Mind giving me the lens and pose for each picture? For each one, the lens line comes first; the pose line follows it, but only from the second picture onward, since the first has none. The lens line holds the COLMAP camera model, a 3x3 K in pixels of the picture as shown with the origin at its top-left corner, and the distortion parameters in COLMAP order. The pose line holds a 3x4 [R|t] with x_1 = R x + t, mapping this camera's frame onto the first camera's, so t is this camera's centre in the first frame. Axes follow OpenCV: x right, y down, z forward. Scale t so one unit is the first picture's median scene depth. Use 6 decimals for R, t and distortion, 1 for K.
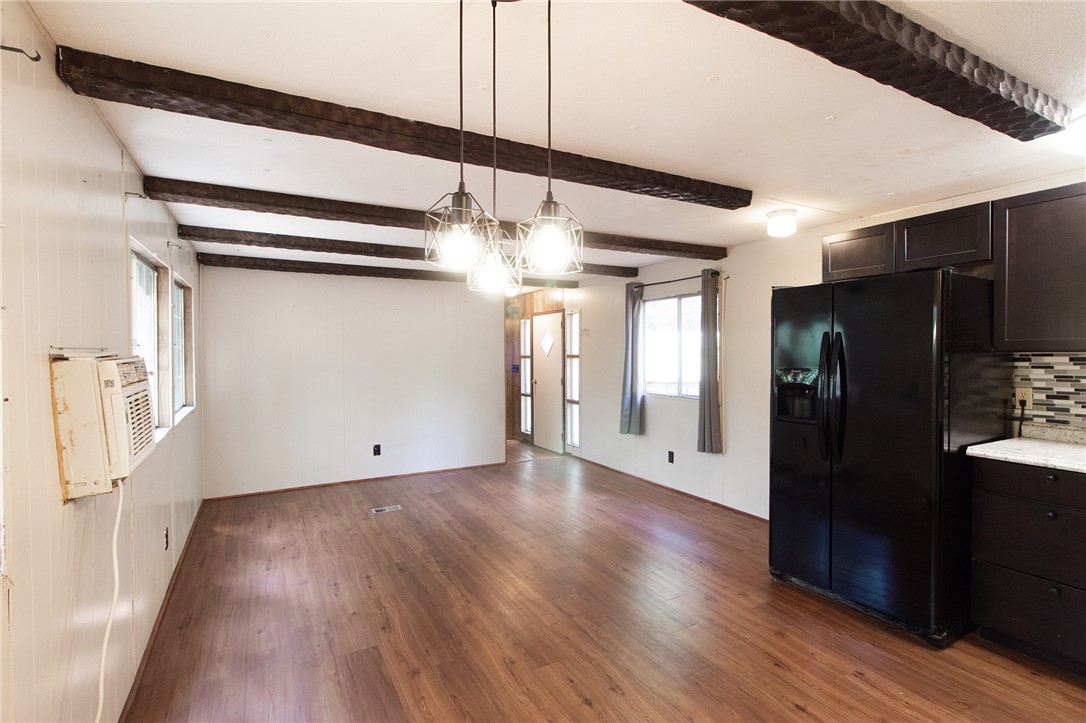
lens RADIAL K [[520.2, 0, 551.6], [0, 520.2, 358.9], [0, 0, 1]] dist [0.001327, 0.000113]
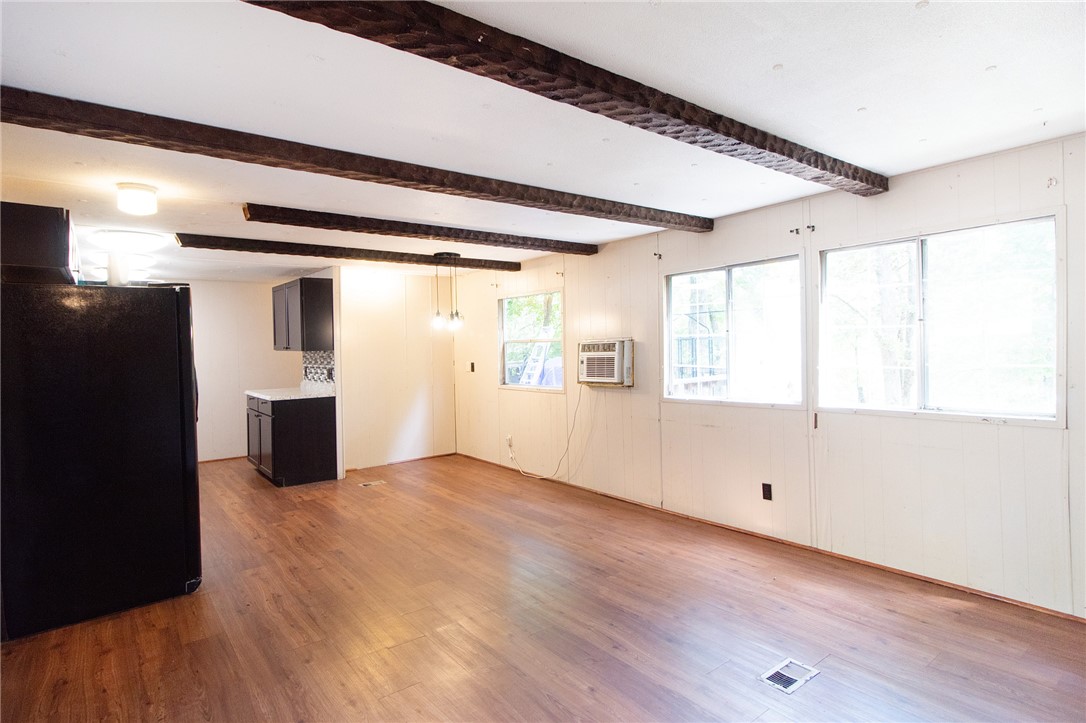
lens RADIAL K [[570.8, 0, 540.4], [0, 570.8, 350.1], [0, 0, 1]] dist [0.012998, 0.000777]
pose [[-0.988278, 0.035041, -0.148588, -0.059265], [0.031301, 0.999133, 0.027440, -0.030281], [0.149421, 0.022467, -0.988518, 2.506005]]
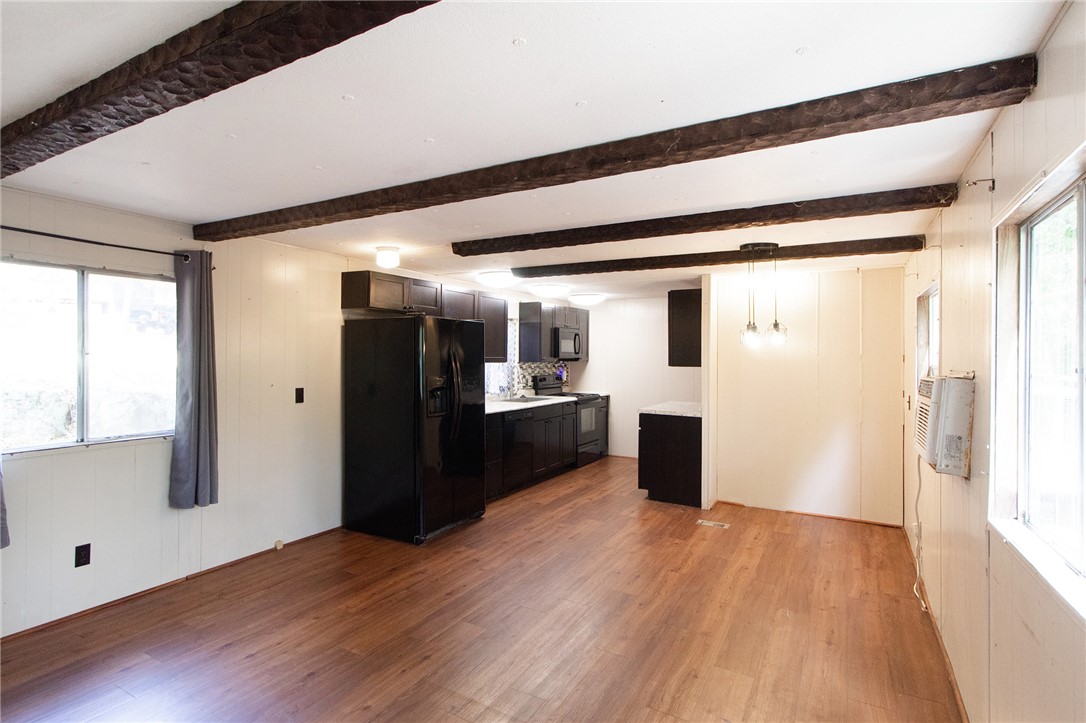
lens RADIAL K [[552.2, 0, 511.0], [0, 552.2, 358.1], [0, 0, 1]] dist [0.012394, 0.000727]
pose [[-0.492802, -0.001864, 0.870139, -0.993262], [0.008061, 0.999945, 0.006707, -0.043717], [-0.870104, 0.010320, -0.492760, 1.731405]]
